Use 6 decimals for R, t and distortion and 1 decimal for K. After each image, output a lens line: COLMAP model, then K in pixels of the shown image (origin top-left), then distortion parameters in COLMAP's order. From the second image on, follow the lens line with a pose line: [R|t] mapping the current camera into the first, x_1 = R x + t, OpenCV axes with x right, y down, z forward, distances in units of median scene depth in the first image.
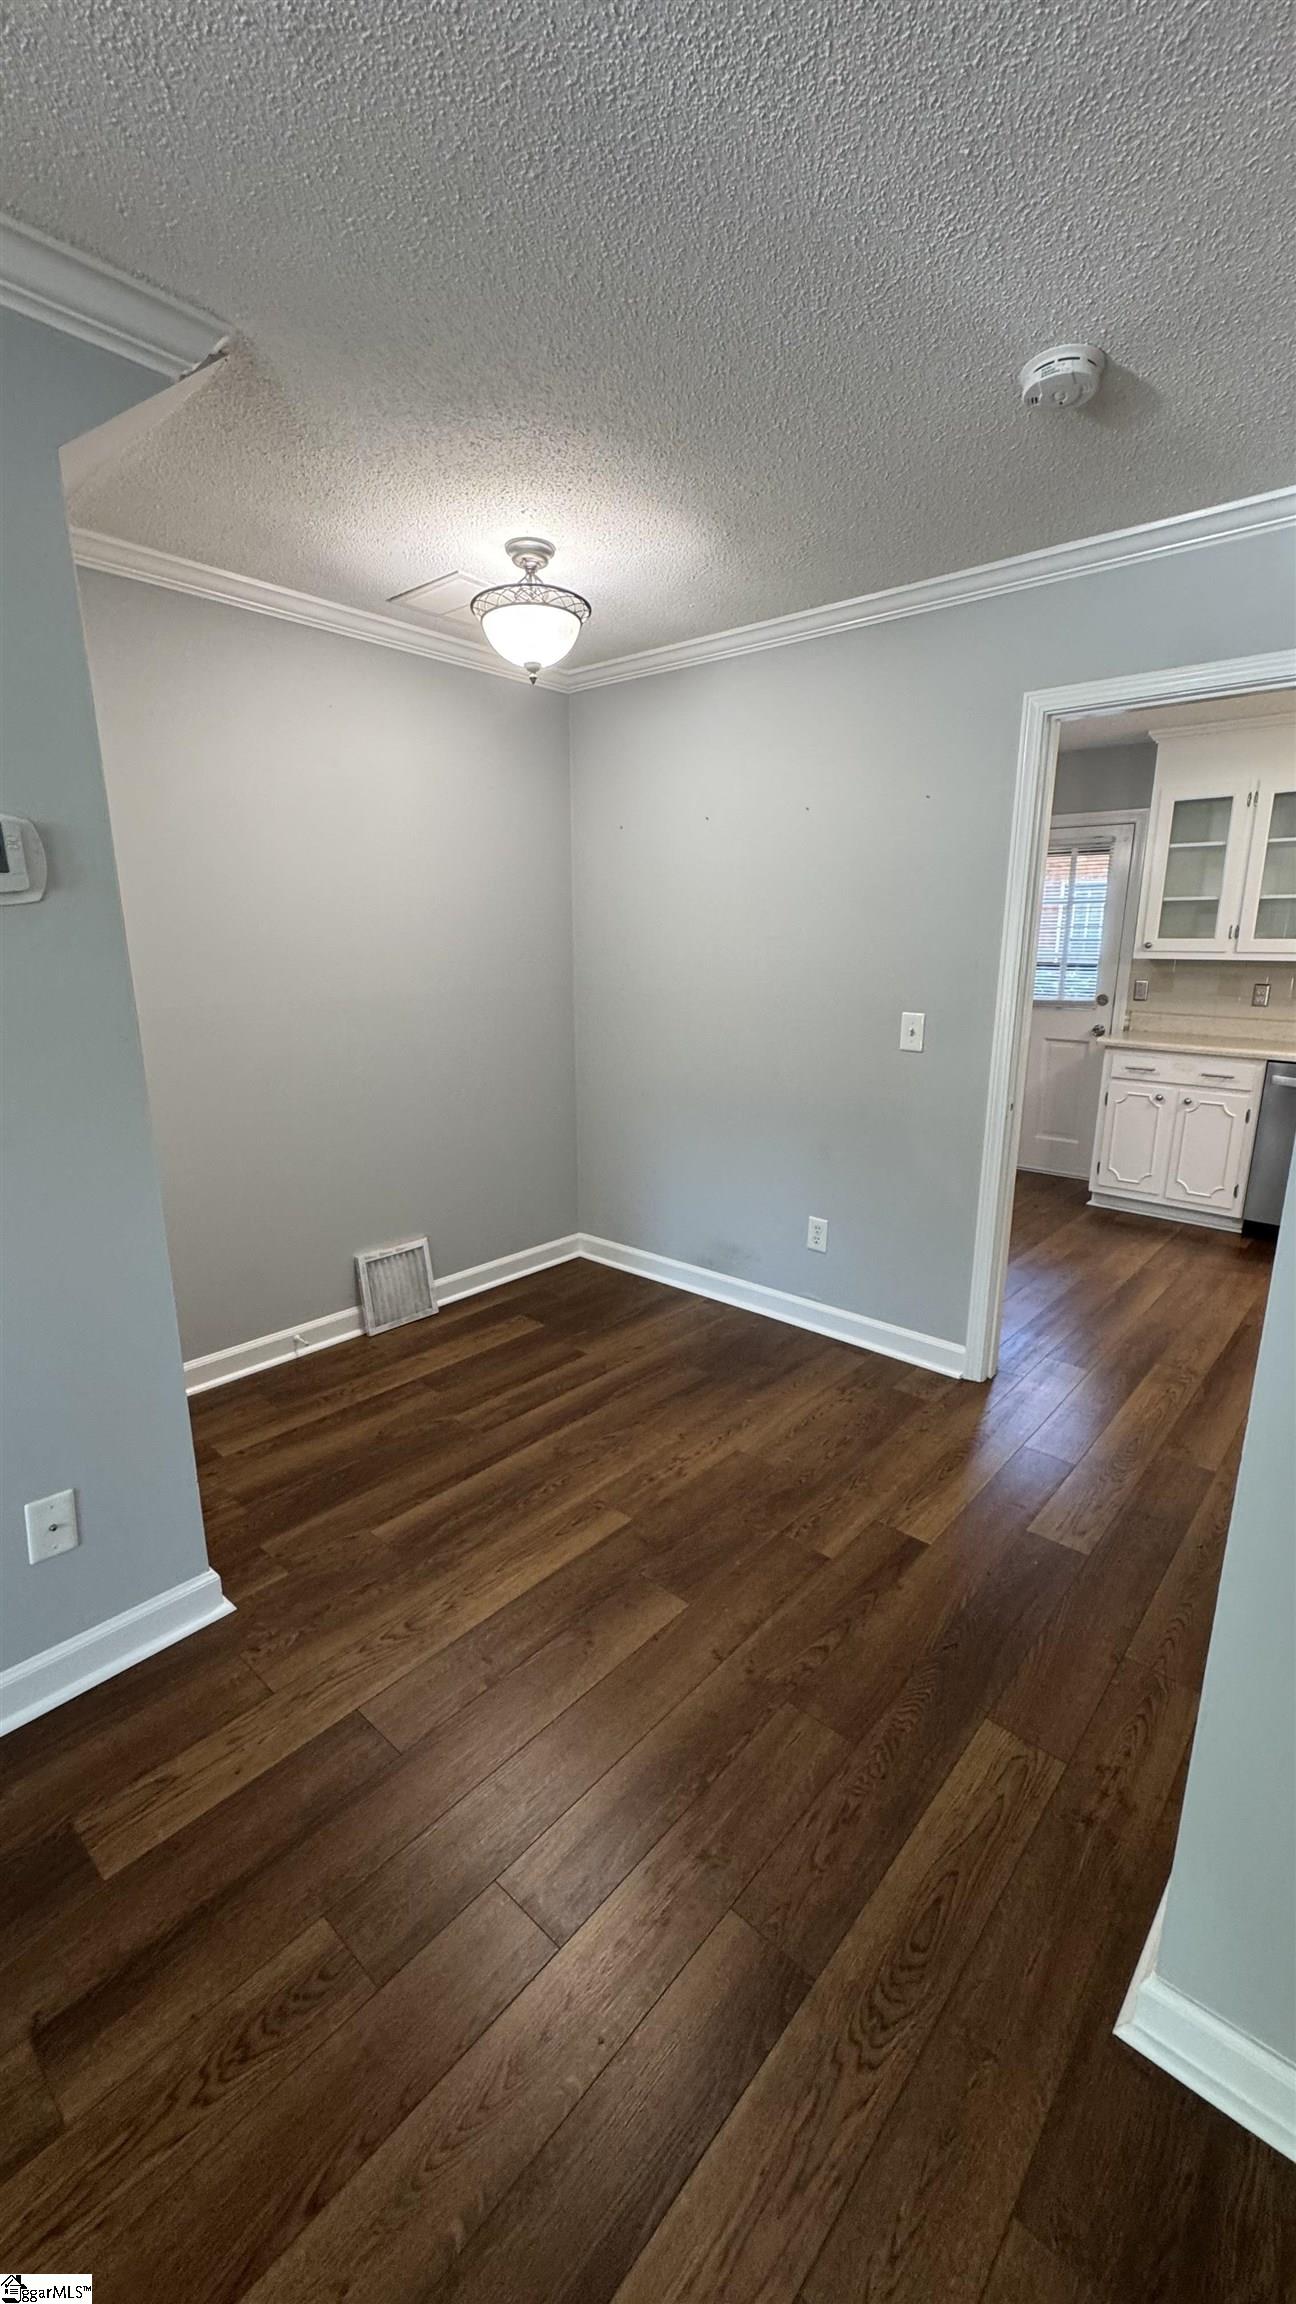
lens RADIAL K [[917.1, 0, 654.5], [0, 917.1, 1148.3], [0, 0, 1]] dist [-0.001346, 0.000472]
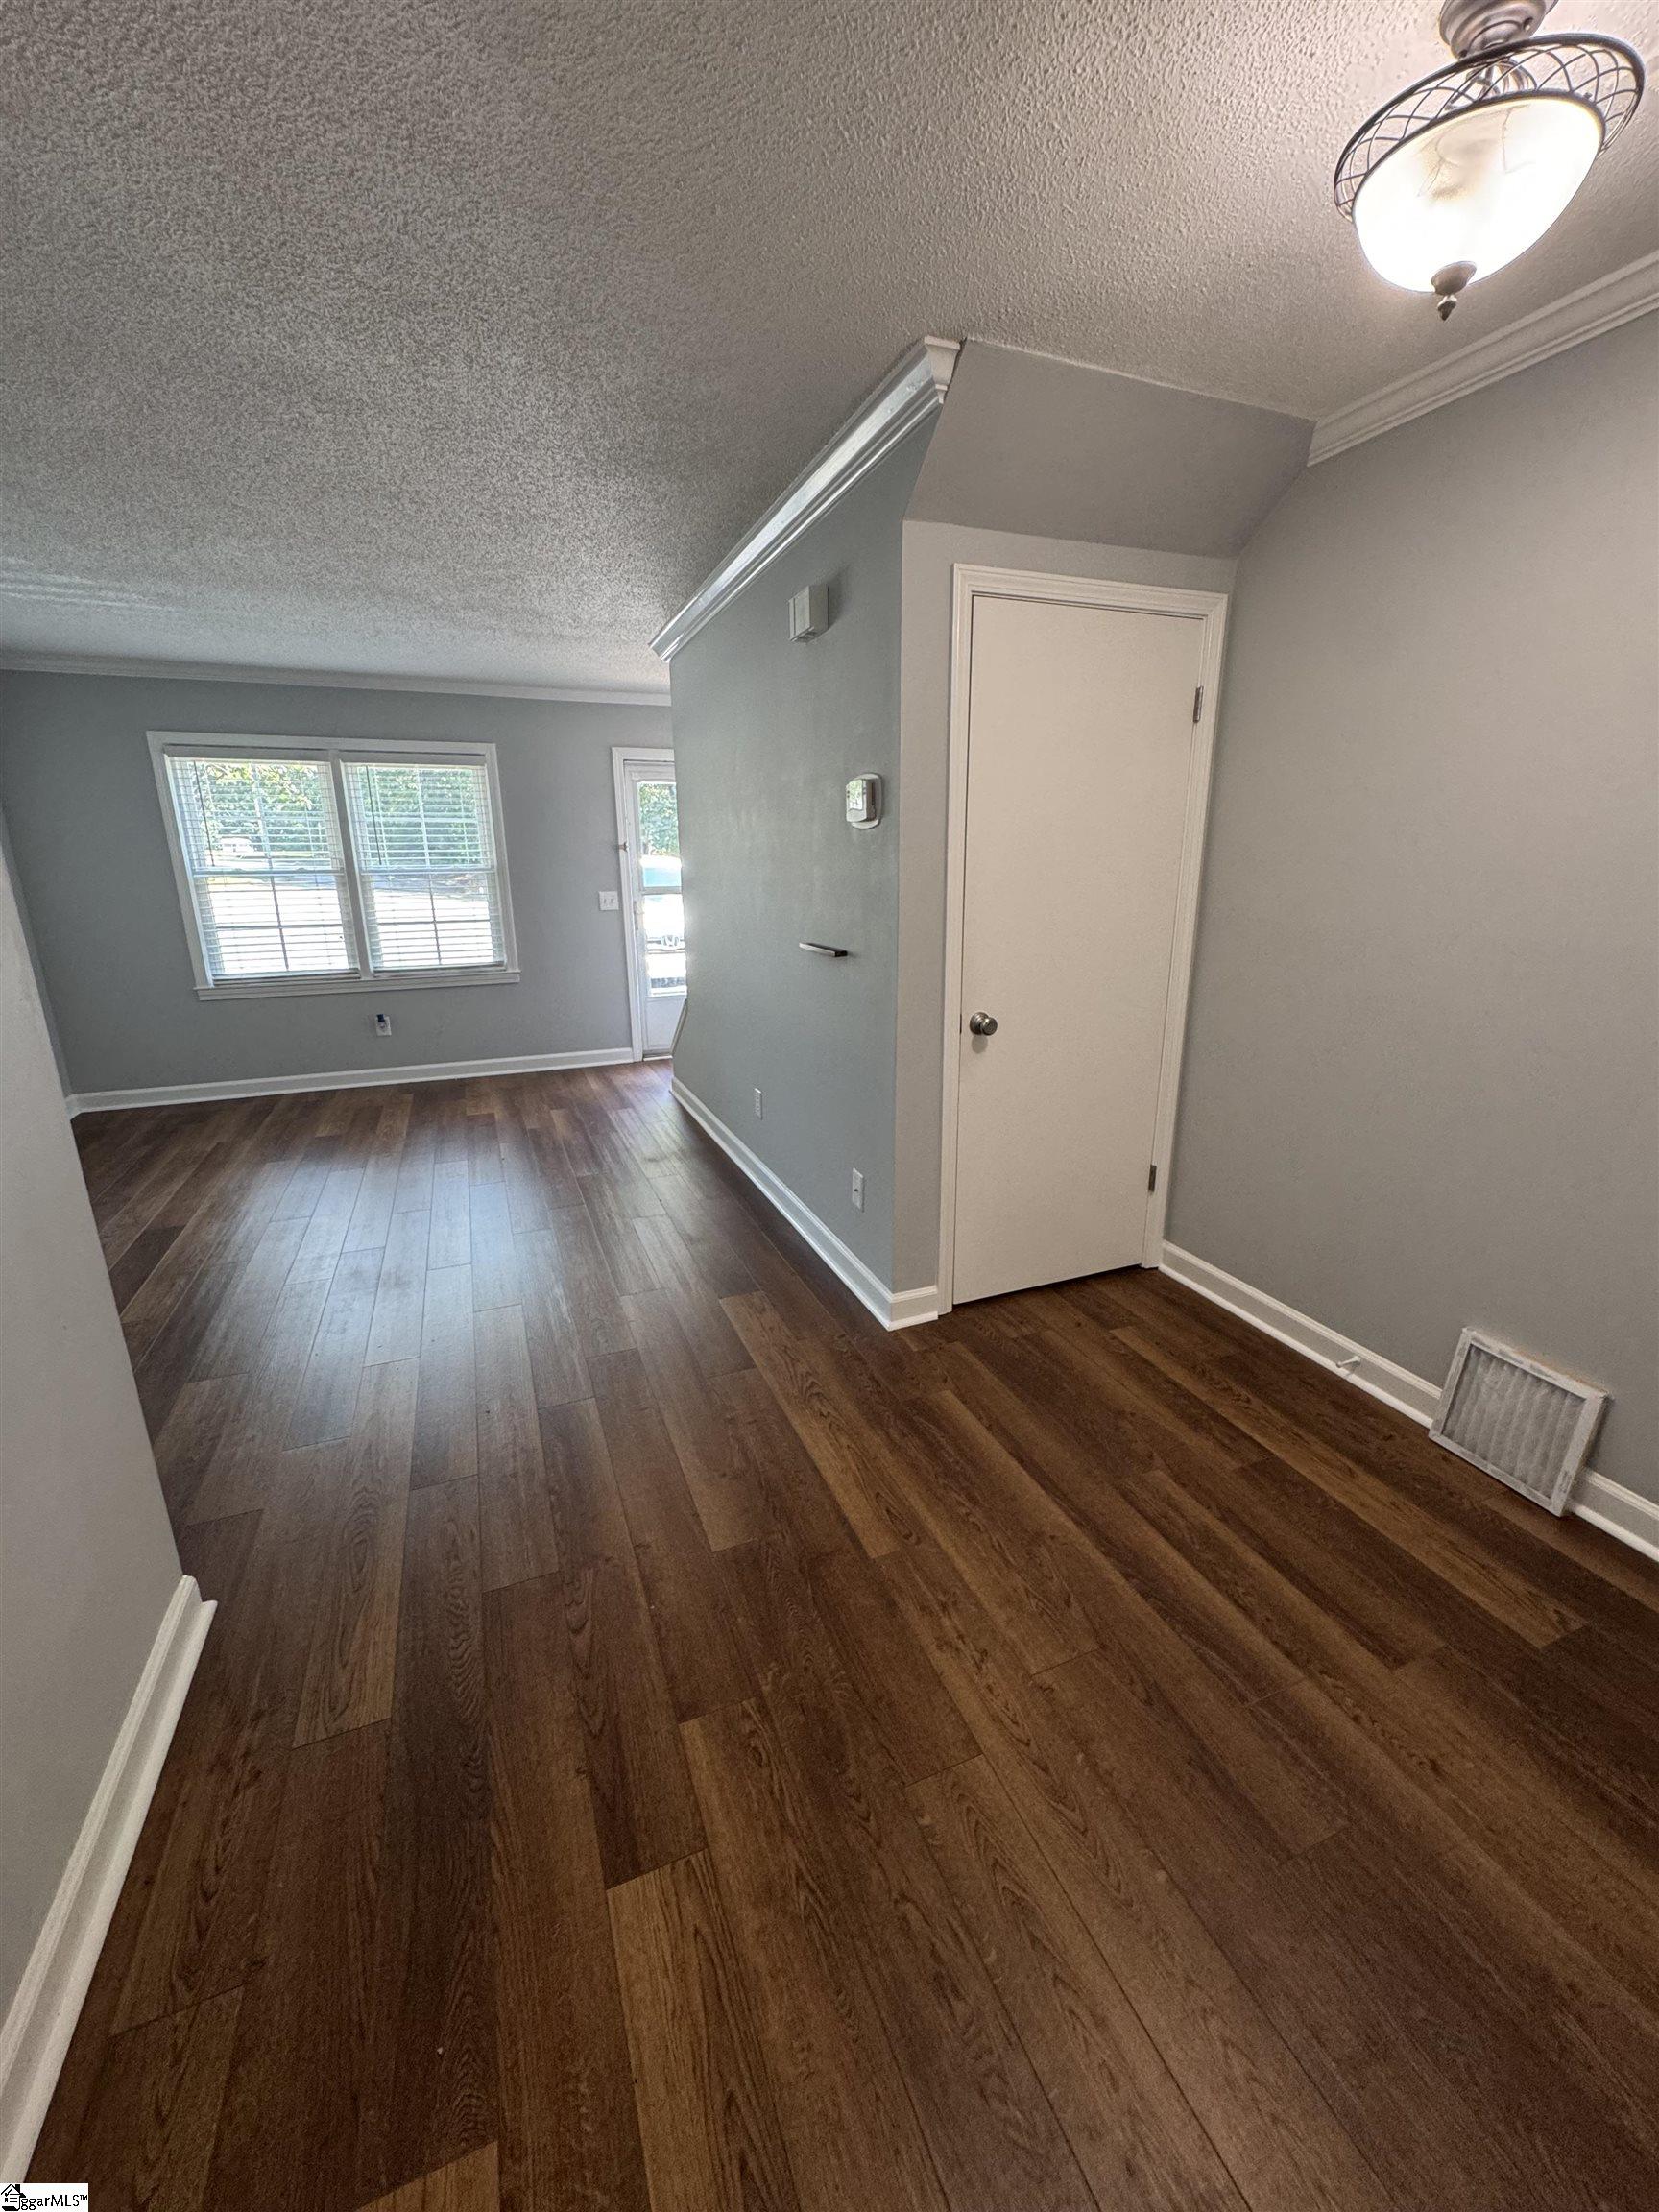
lens RADIAL K [[878.0, 0, 828.0], [0, 878.0, 1099.4], [0, 0, 1]] dist [-0.003299, 0.001504]
pose [[-0.446035, 0.238471, -0.862661, 0.504442], [-0.198957, 0.913316, 0.355344, -0.216027], [0.872622, 0.330128, -0.359926, 0.973989]]
